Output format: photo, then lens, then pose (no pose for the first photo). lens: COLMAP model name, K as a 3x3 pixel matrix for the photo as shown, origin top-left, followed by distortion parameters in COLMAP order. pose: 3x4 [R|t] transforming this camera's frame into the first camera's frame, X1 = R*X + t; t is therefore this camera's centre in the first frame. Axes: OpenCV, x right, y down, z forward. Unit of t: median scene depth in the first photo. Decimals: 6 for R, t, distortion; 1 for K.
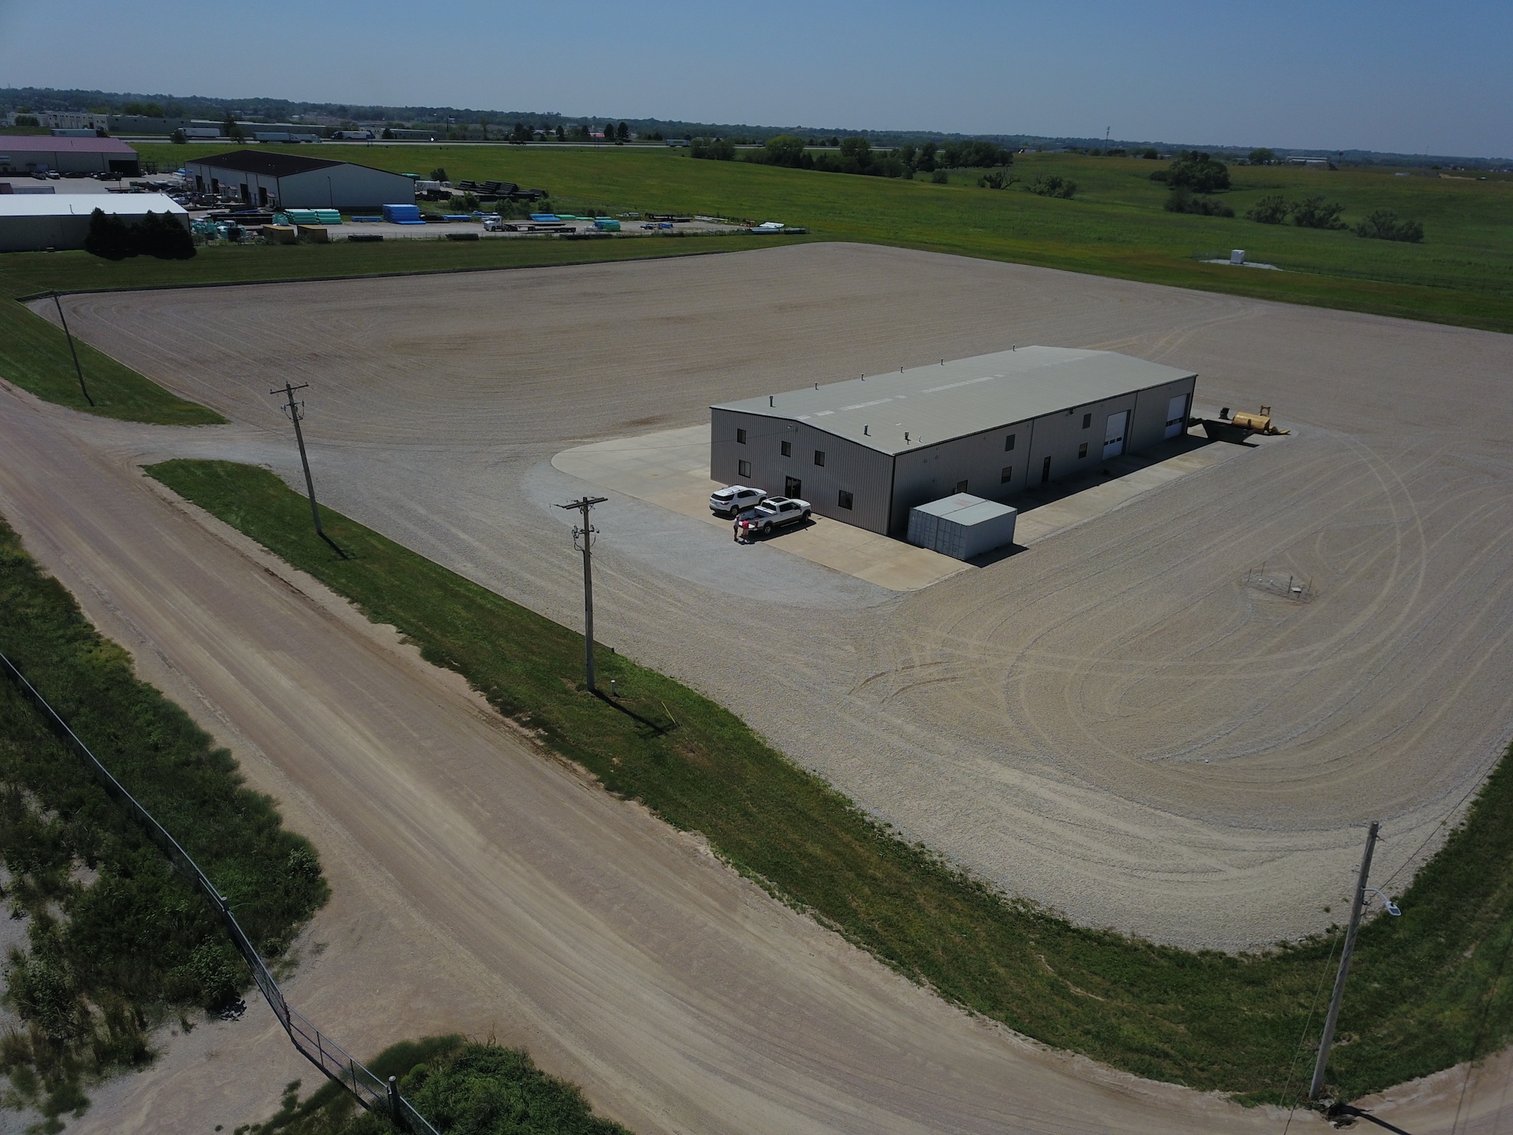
lens RADIAL K [[1161.4, 0, 775.3], [0, 1161.4, 560.3], [0, 0, 1]] dist [0.013200, -0.009531]
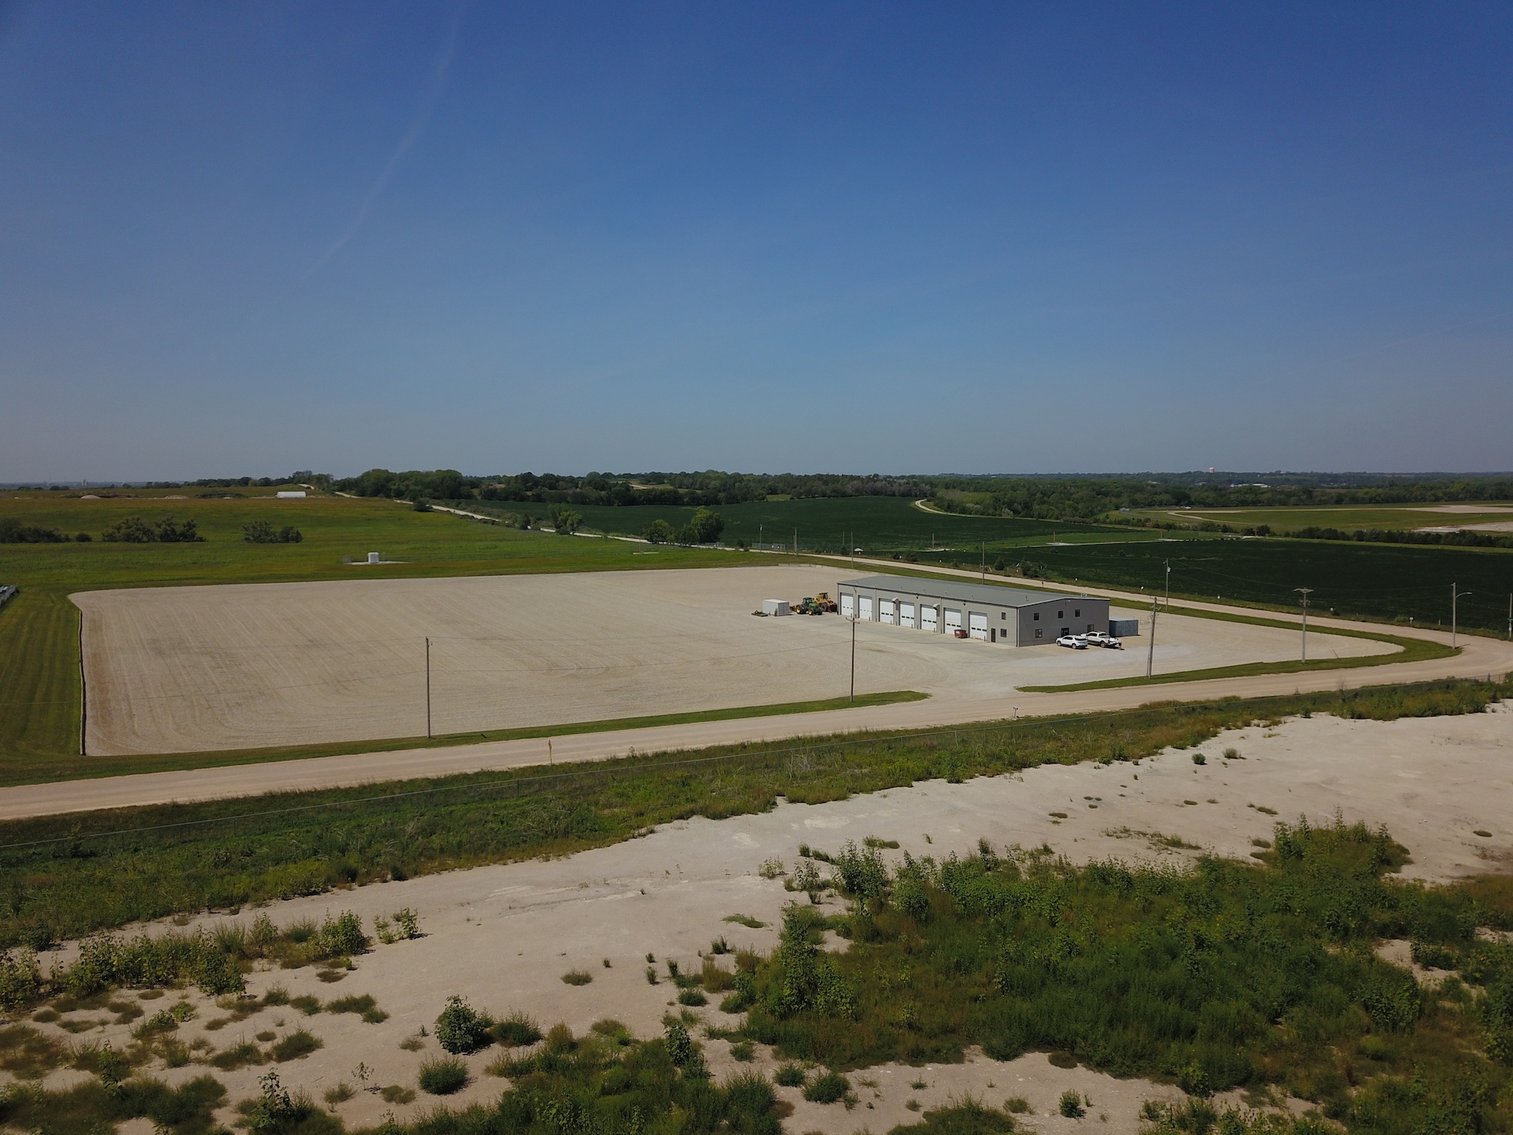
lens RADIAL K [[1151.3, 0, 766.7], [0, 1151.3, 569.7], [0, 0, 1]] dist [0.042155, -0.063591]
pose [[0.294706, -0.119920, 0.948034, -1.794204], [0.350436, 0.936538, 0.009529, -0.320569], [-0.889012, 0.329417, 0.318028, 0.680082]]
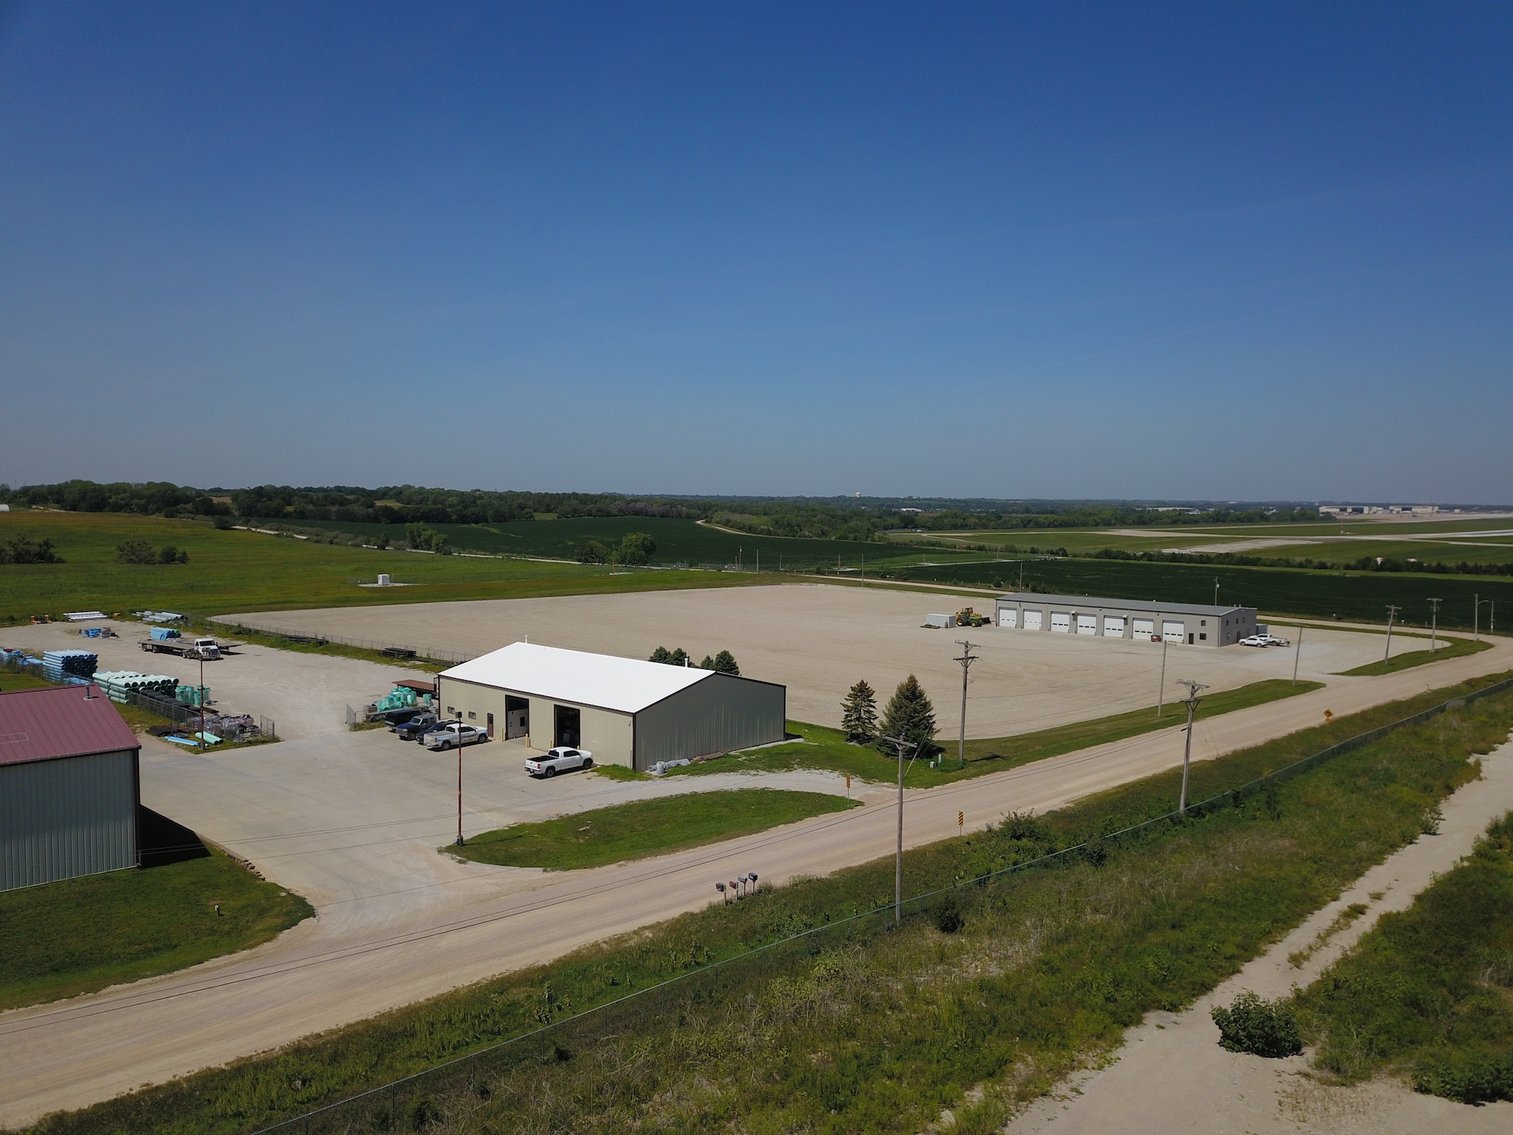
lens RADIAL K [[1164.6, 0, 770.6], [0, 1164.6, 567.6], [0, 0, 1]] dist [0.007883, -0.004673]
pose [[-0.010726, -0.103217, 0.994601, -2.249409], [0.338012, 0.935733, 0.100753, -0.722028], [-0.941081, 0.337268, 0.024852, 1.640151]]
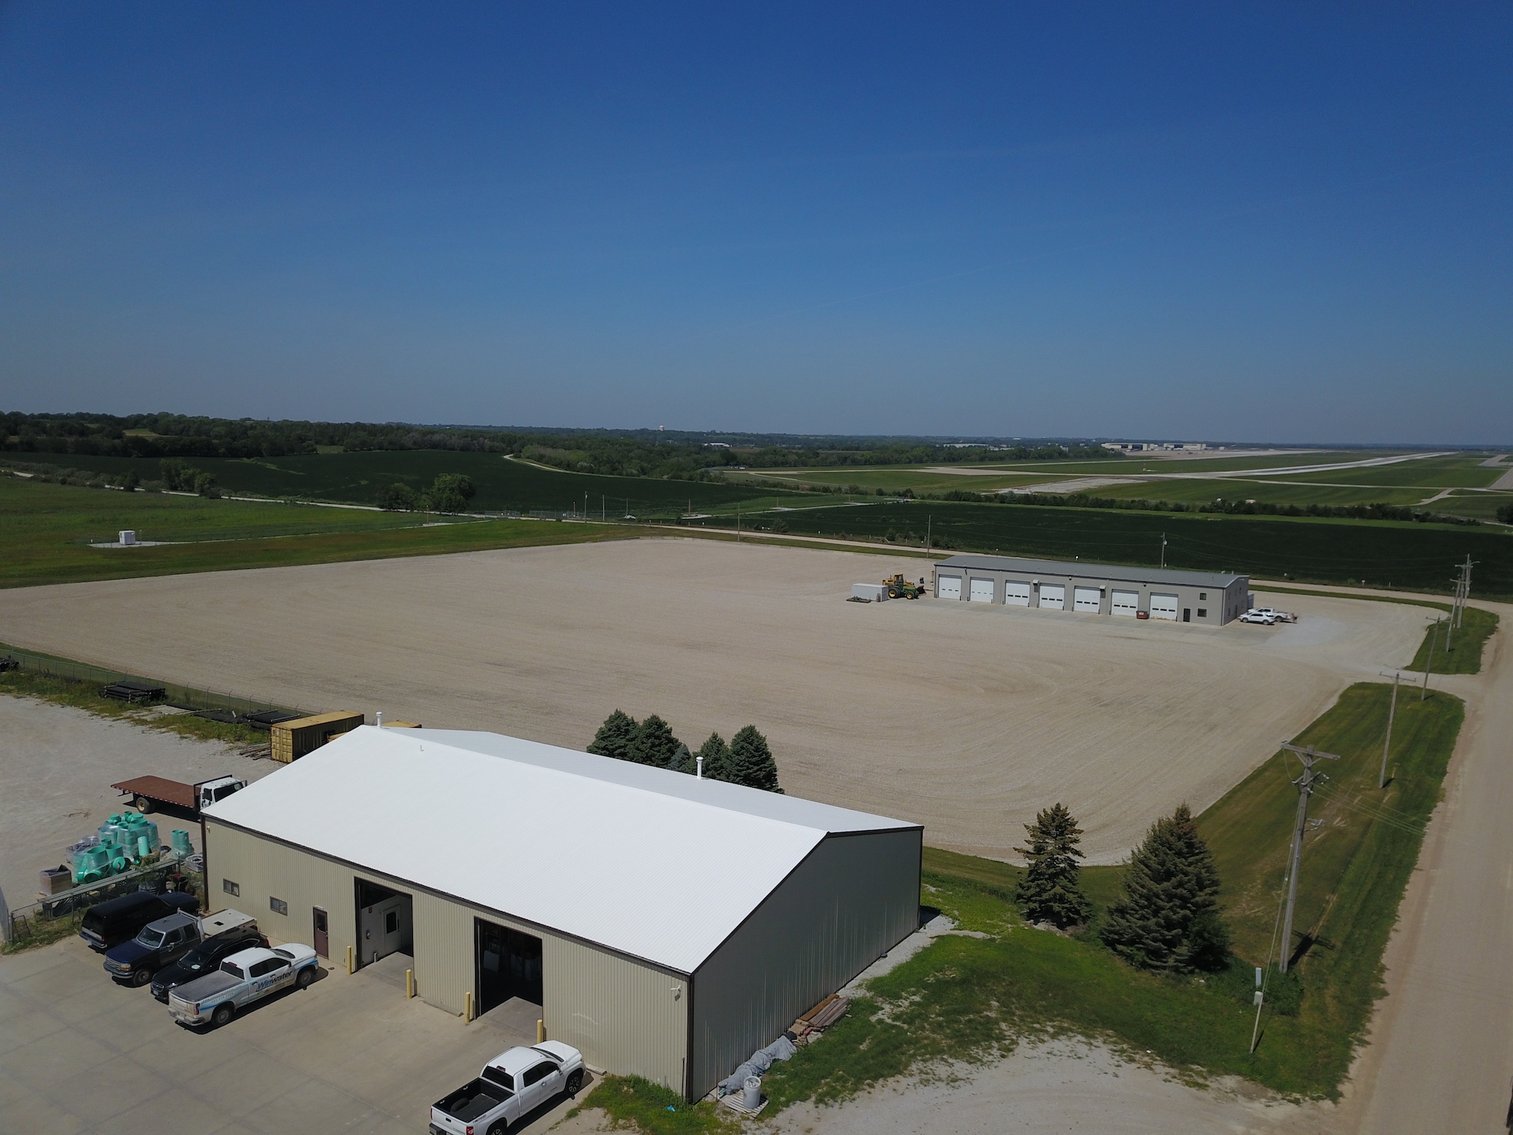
lens RADIAL K [[1162.2, 0, 772.5], [0, 1162.2, 565.3], [0, 0, 1]] dist [0.008760, -0.006090]
pose [[-0.184407, -0.157092, 0.970215, -1.680737], [0.316551, 0.925051, 0.209945, -0.760627], [-0.930478, 0.345838, -0.120858, 1.785205]]
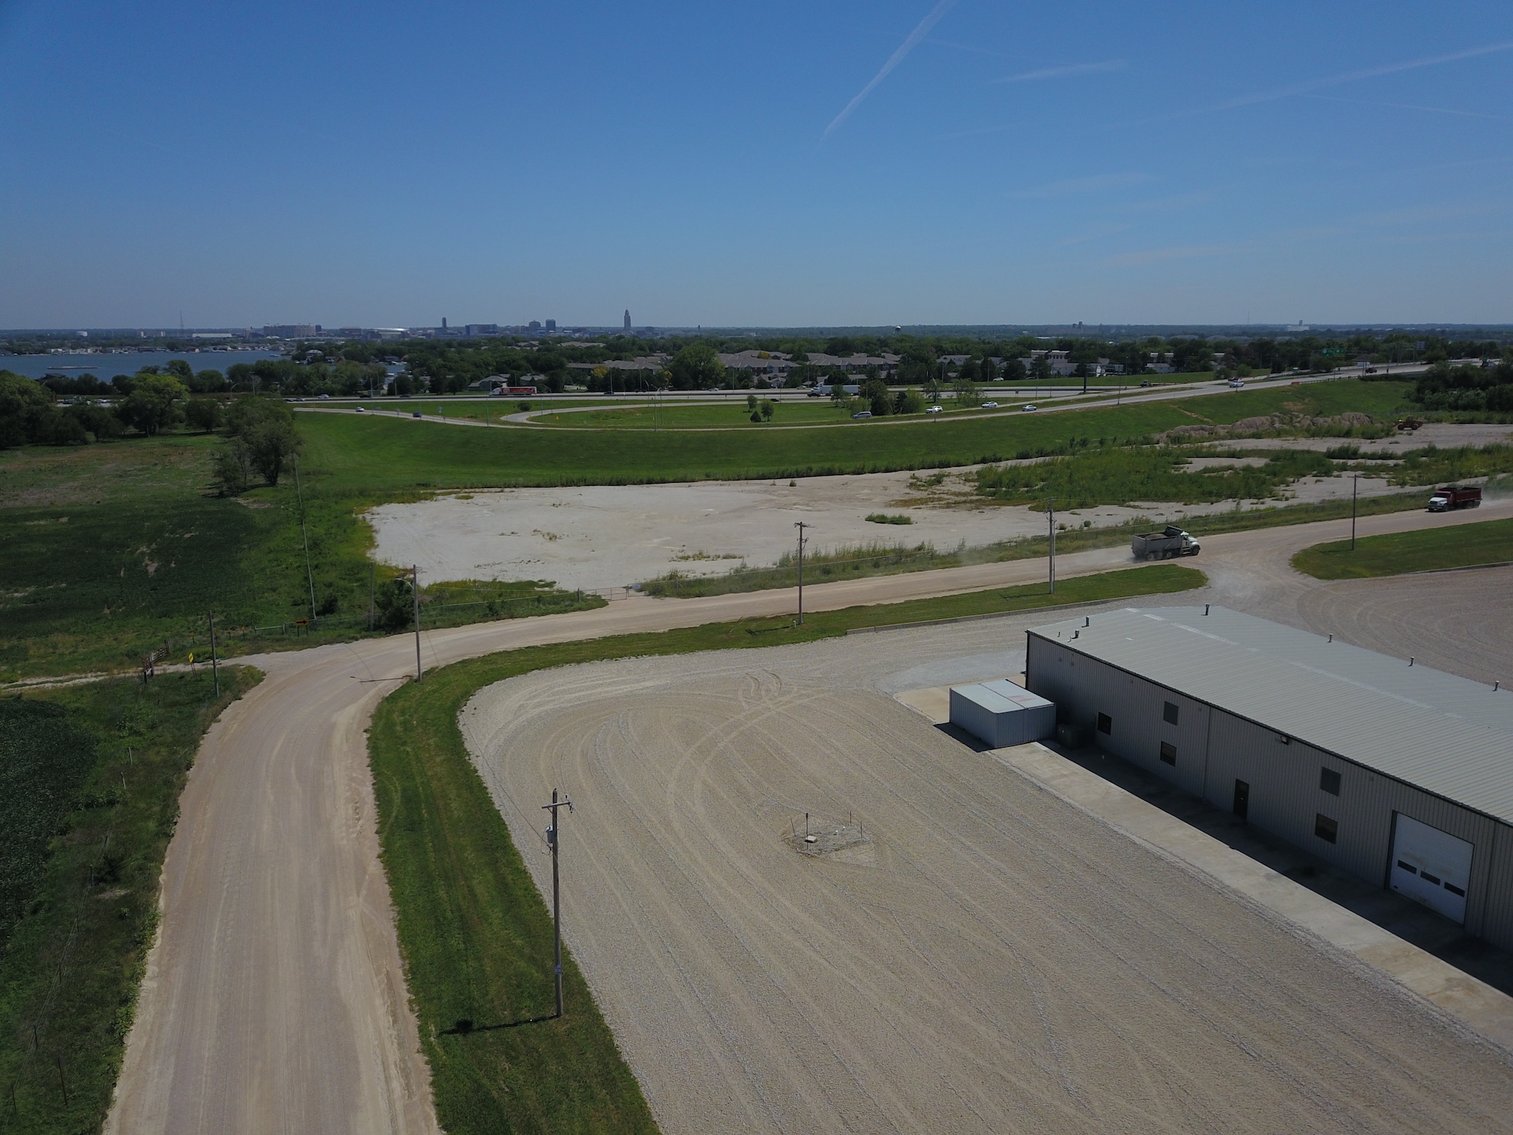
lens RADIAL K [[1158.0, 0, 774.9], [0, 1158.0, 565.1], [0, 0, 1]] dist [0.018732, -0.015893]
pose [[-0.403704, 0.141712, -0.903848, 0.949111], [-0.332064, 0.897864, 0.289090, -0.310405], [0.852500, 0.416842, -0.315414, 0.920585]]
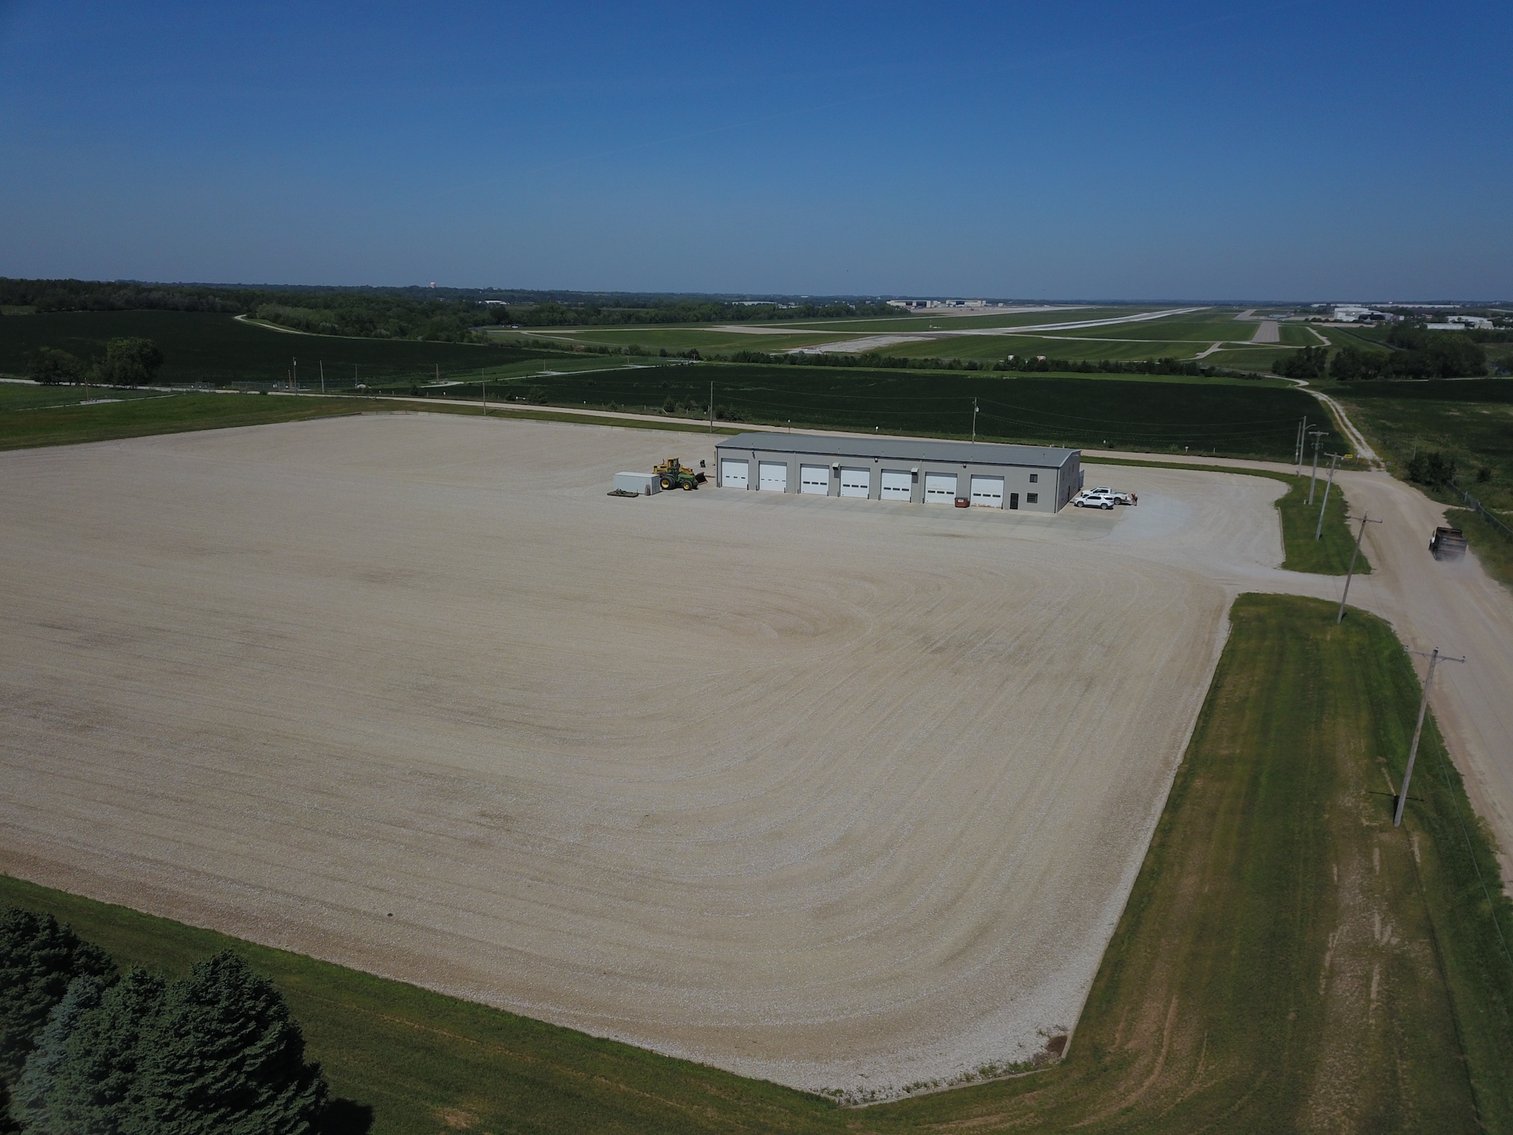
lens RADIAL K [[1158.0, 0, 774.9], [0, 1158.0, 565.1], [0, 0, 1]] dist [0.018732, -0.015893]
pose [[-0.358537, -0.258506, 0.897009, -1.298579], [0.295844, 0.879899, 0.371825, -0.678523], [-0.885397, 0.398687, -0.238999, 1.655419]]
